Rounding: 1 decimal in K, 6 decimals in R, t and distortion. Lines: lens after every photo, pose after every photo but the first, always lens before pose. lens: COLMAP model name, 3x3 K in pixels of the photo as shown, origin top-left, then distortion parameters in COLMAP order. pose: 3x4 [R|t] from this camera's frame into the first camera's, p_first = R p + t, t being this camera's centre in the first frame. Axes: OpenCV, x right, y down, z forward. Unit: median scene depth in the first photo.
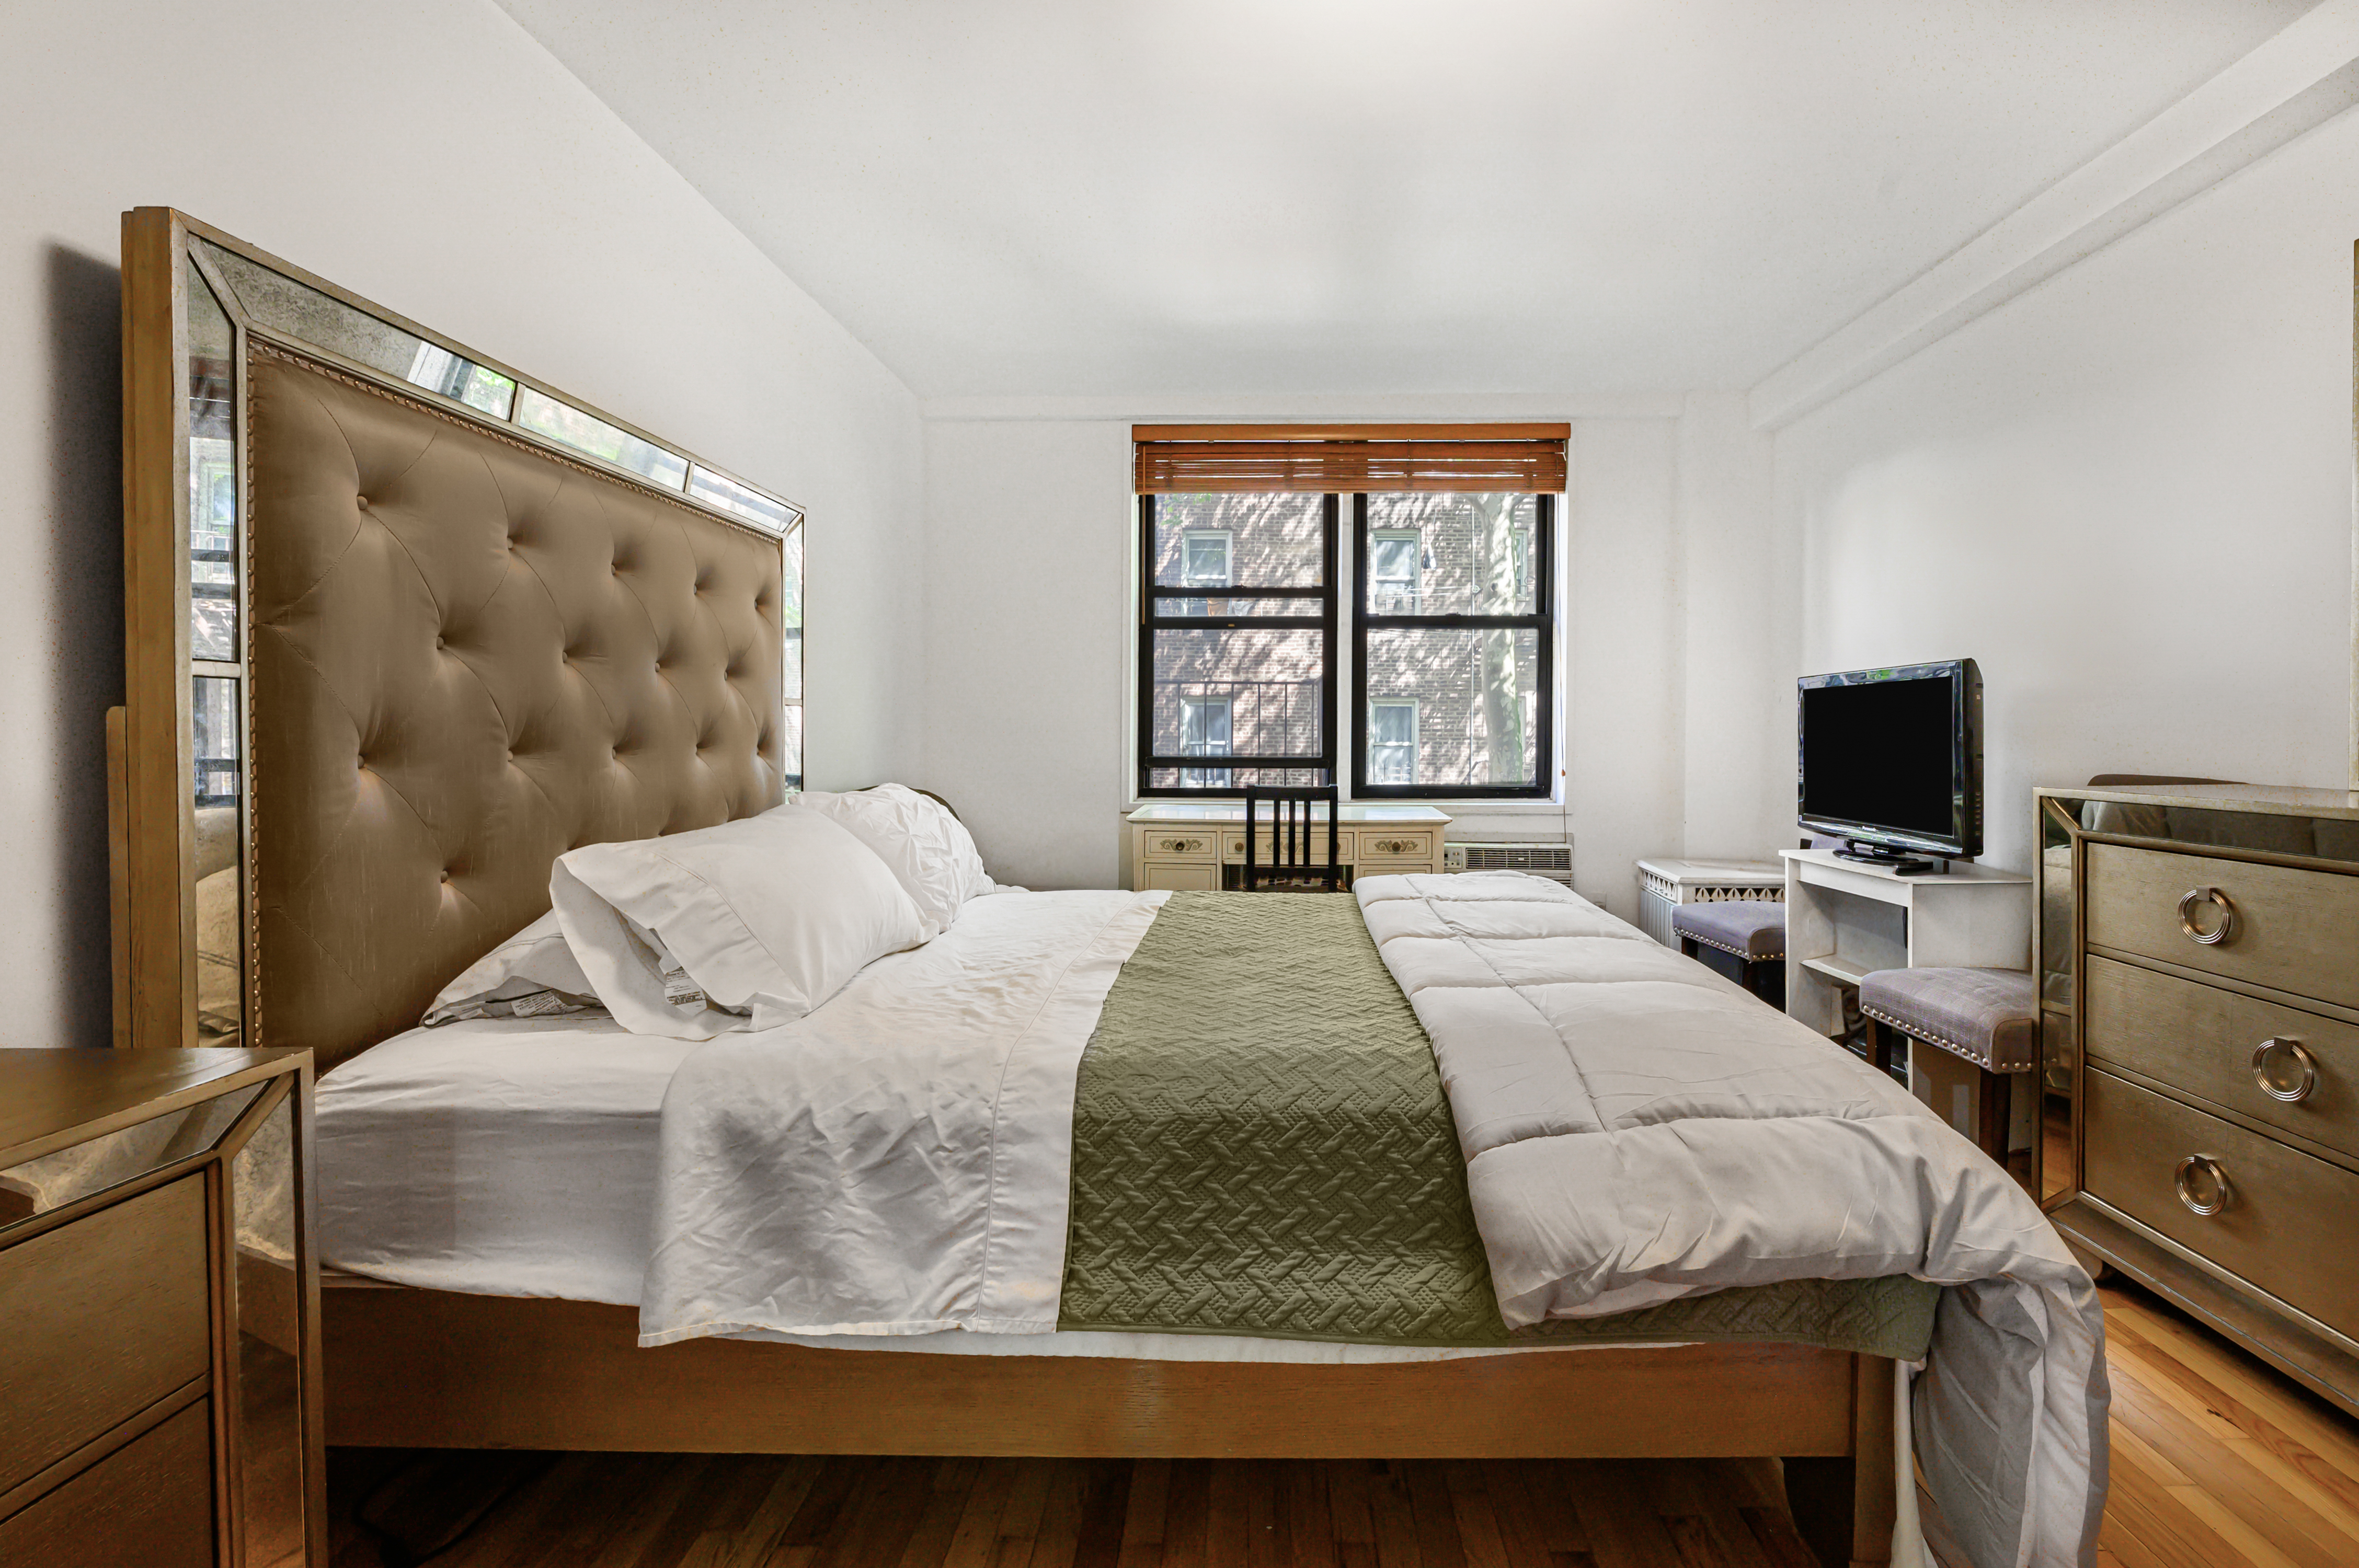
lens RADIAL K [[995.8, 0, 1179.5], [0, 995.8, 784.0], [0, 0, 1]] dist [-0.011624, 0.000302]
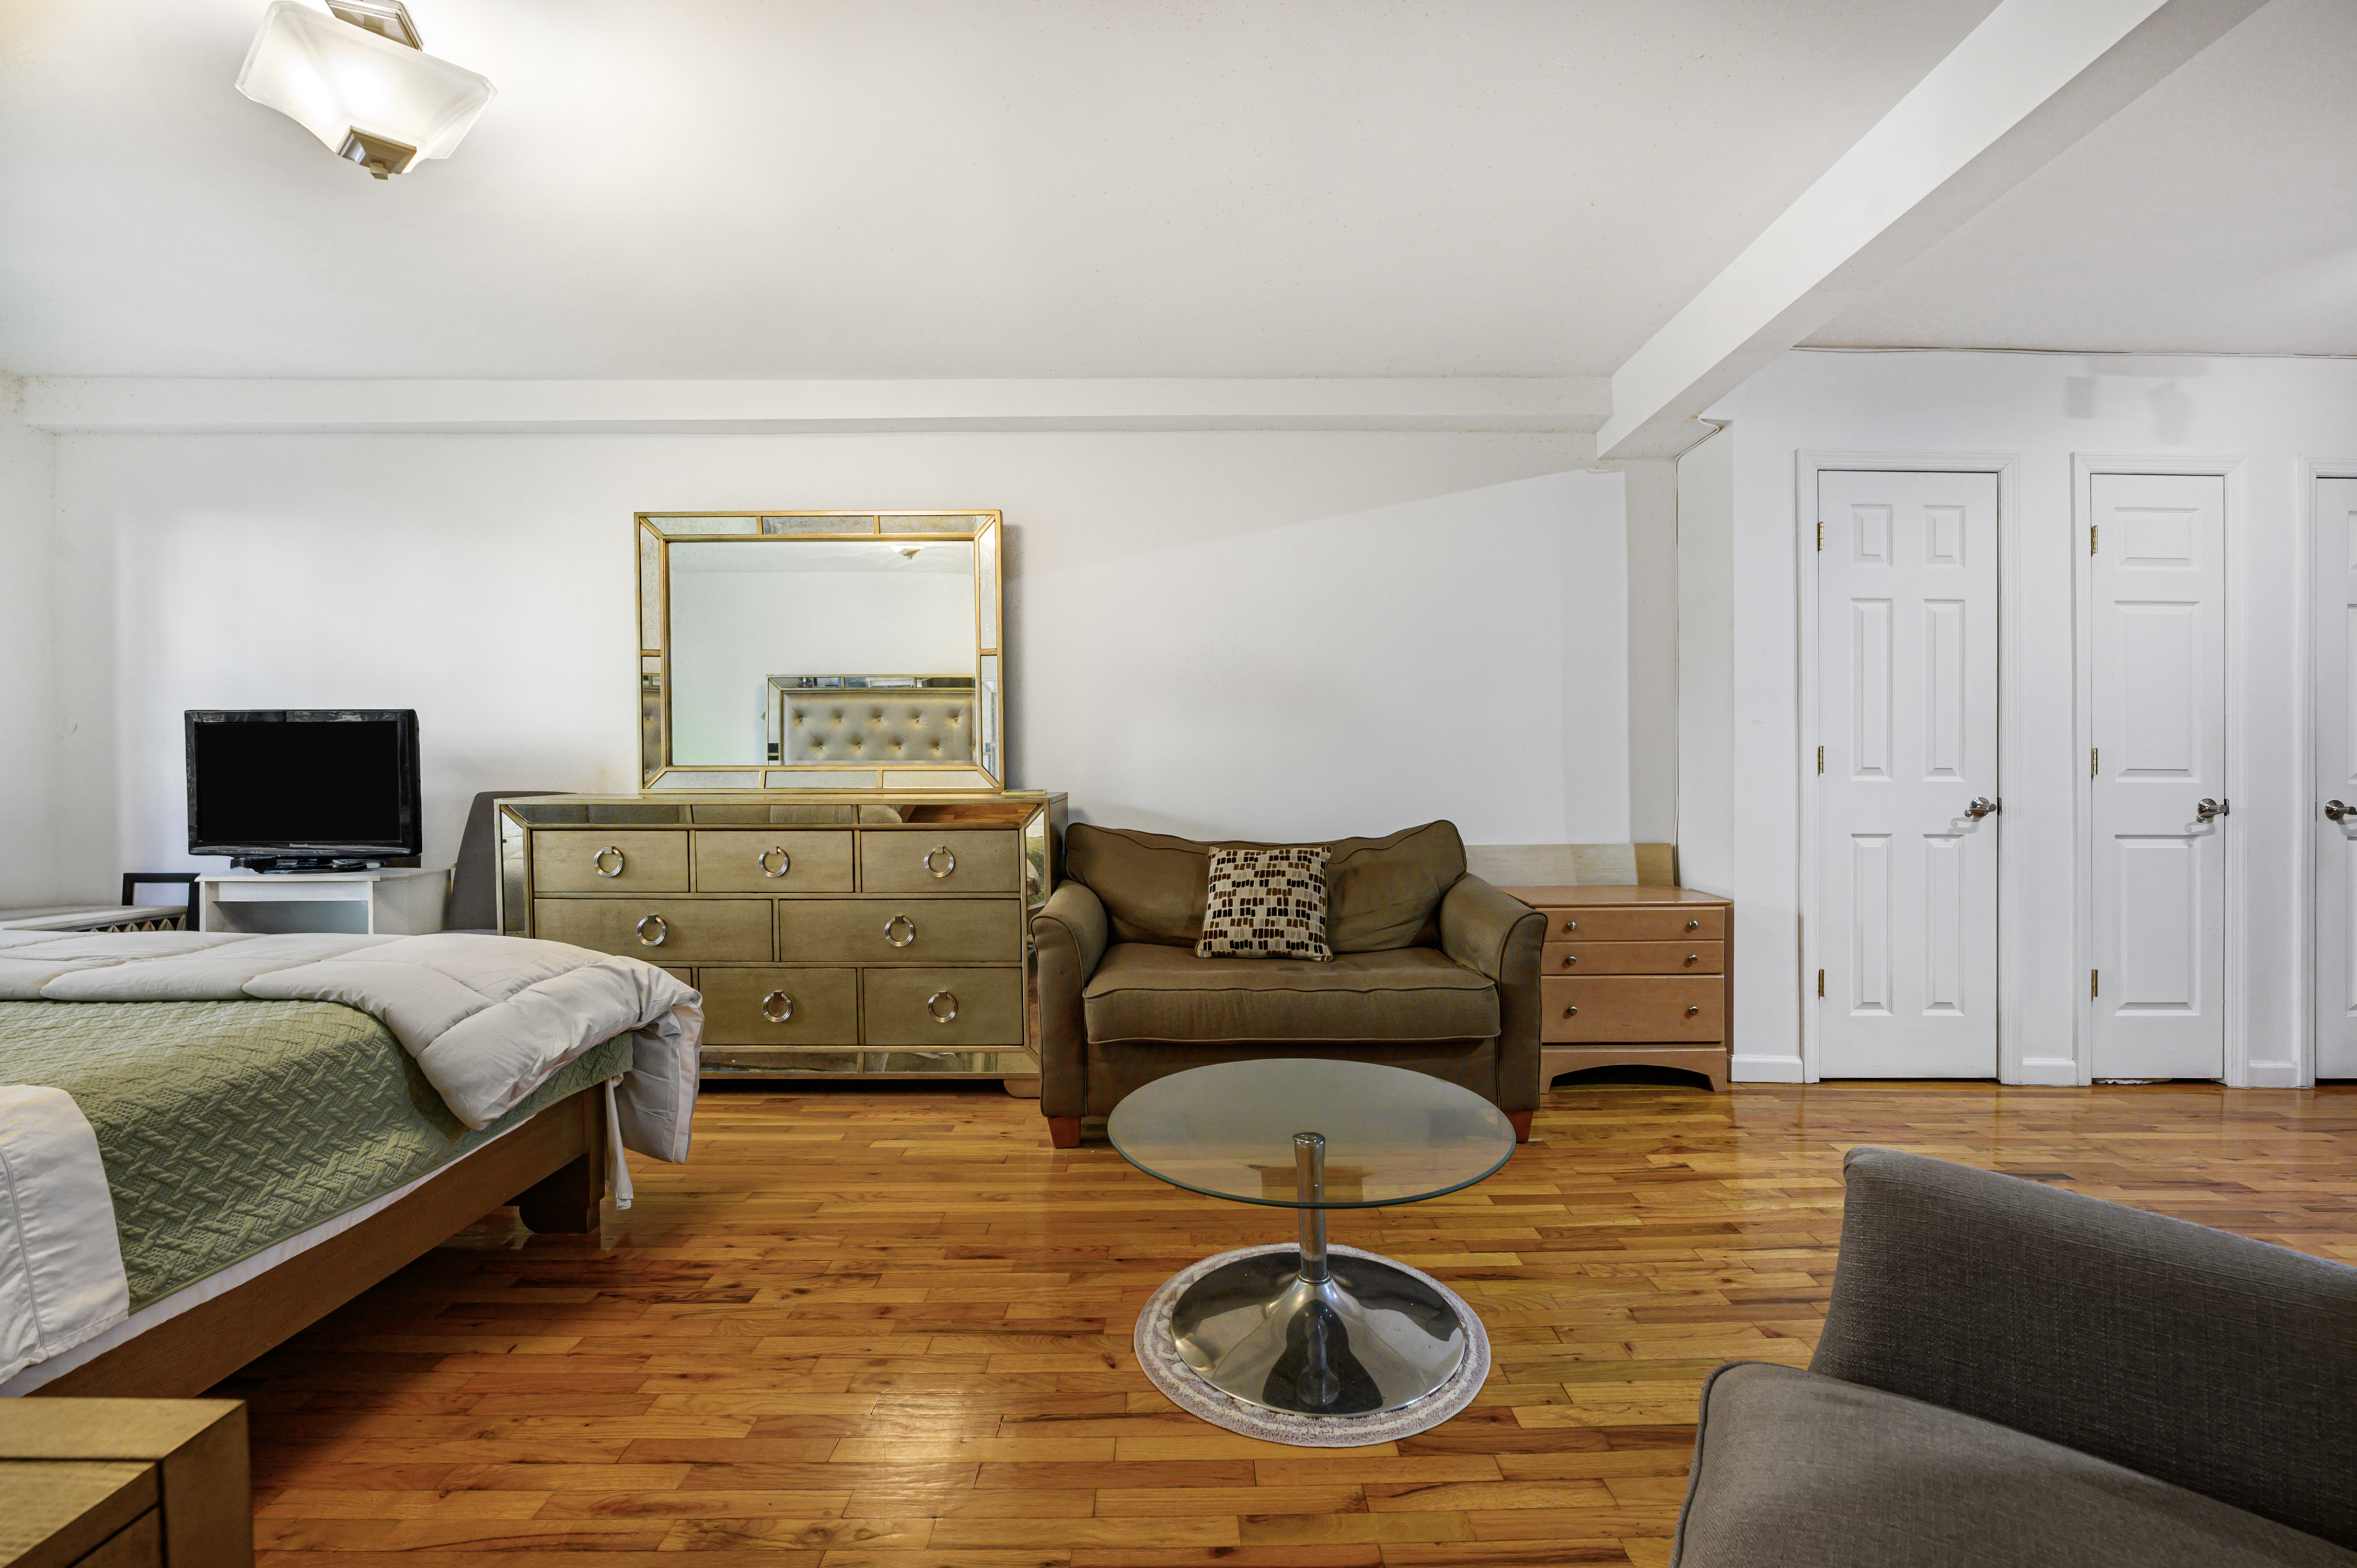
lens RADIAL K [[945.5, 0, 1212.8], [0, 945.5, 772.4], [0, 0, 1]] dist [-0.011663, -0.000460]
pose [[-0.016421, -0.007316, 0.999838, -1.126674], [0.046197, 0.998900, 0.008068, 0.001867], [-0.998797, 0.046322, -0.016065, -0.194130]]
